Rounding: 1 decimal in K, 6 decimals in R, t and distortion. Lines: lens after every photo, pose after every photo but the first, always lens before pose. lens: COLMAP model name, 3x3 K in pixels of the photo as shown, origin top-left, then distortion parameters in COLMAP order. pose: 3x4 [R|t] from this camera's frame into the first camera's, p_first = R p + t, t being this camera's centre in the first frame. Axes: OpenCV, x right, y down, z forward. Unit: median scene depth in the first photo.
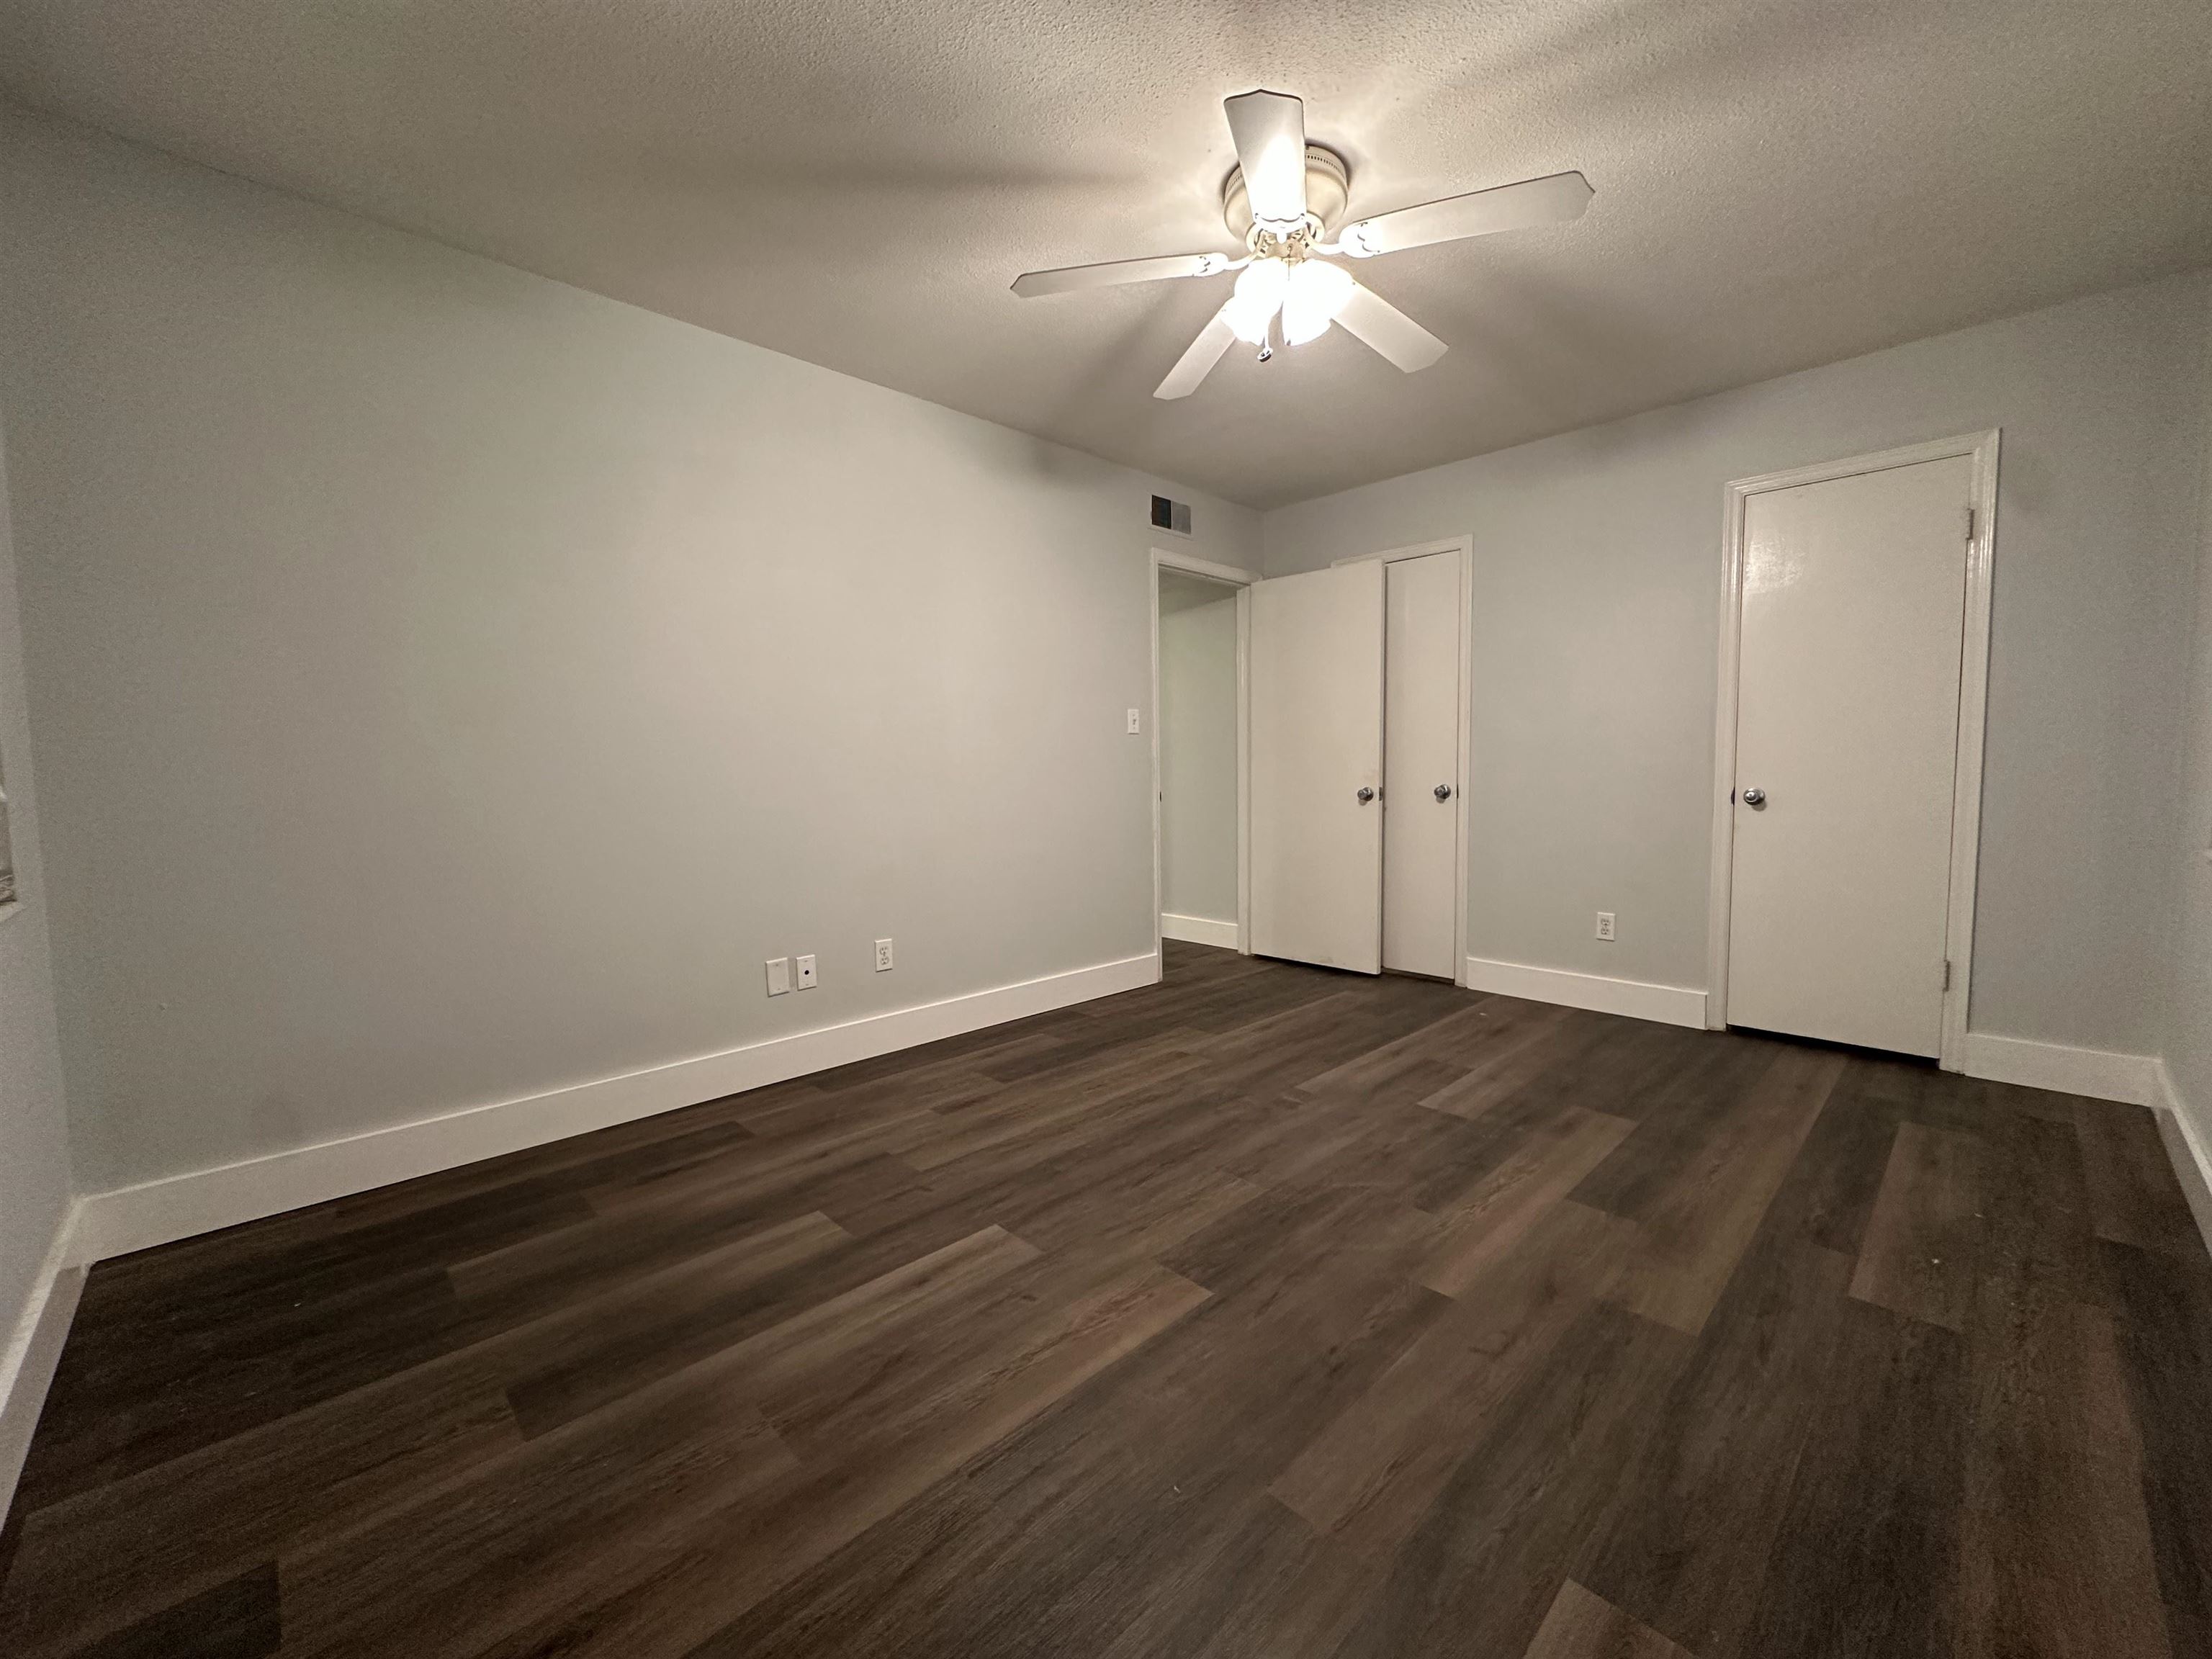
lens RADIAL K [[866.6, 0, 1106.0], [0, 866.6, 829.5], [0, 0, 1]] dist [-0.000891, -0.000007]
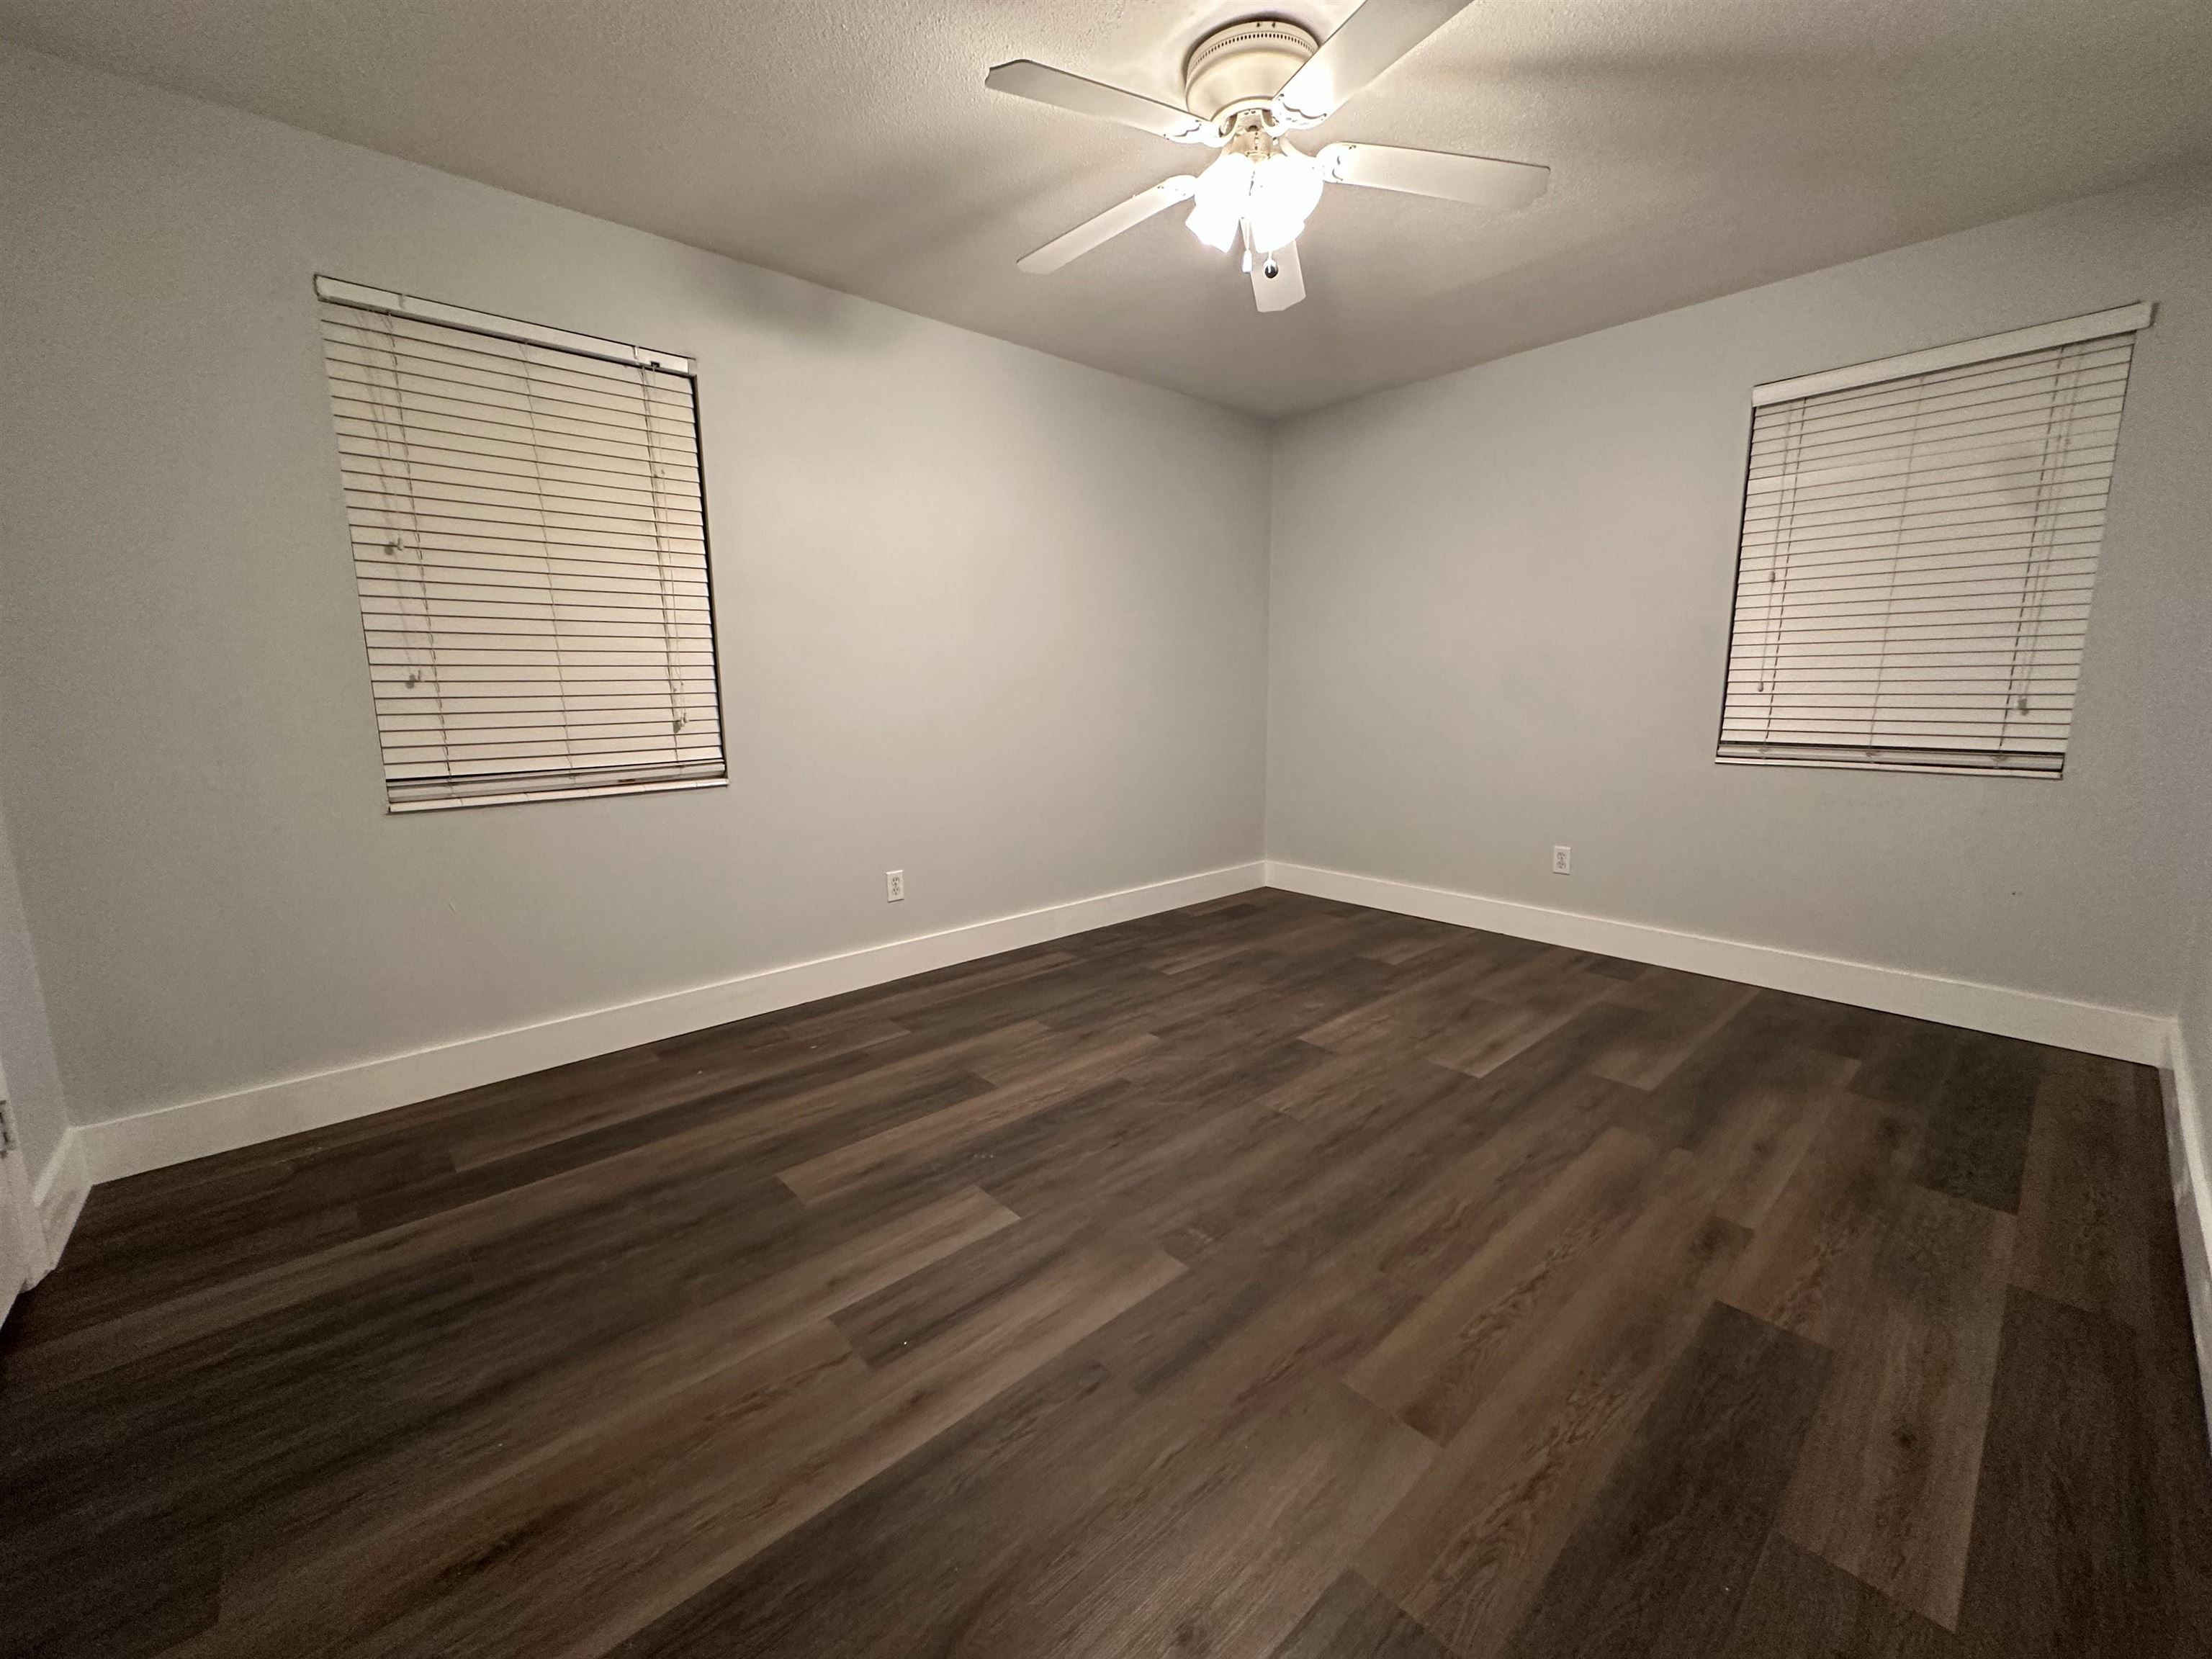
lens RADIAL K [[879.0, 0, 1106.0], [0, 879.0, 829.5], [0, 0, 1]] dist [-0.003126, -0.000129]
pose [[-0.999015, 0.016572, 0.041155, 0.301978], [0.025738, 0.972050, 0.233360, -0.166987], [-0.036137, 0.234189, -0.971519, 1.879228]]
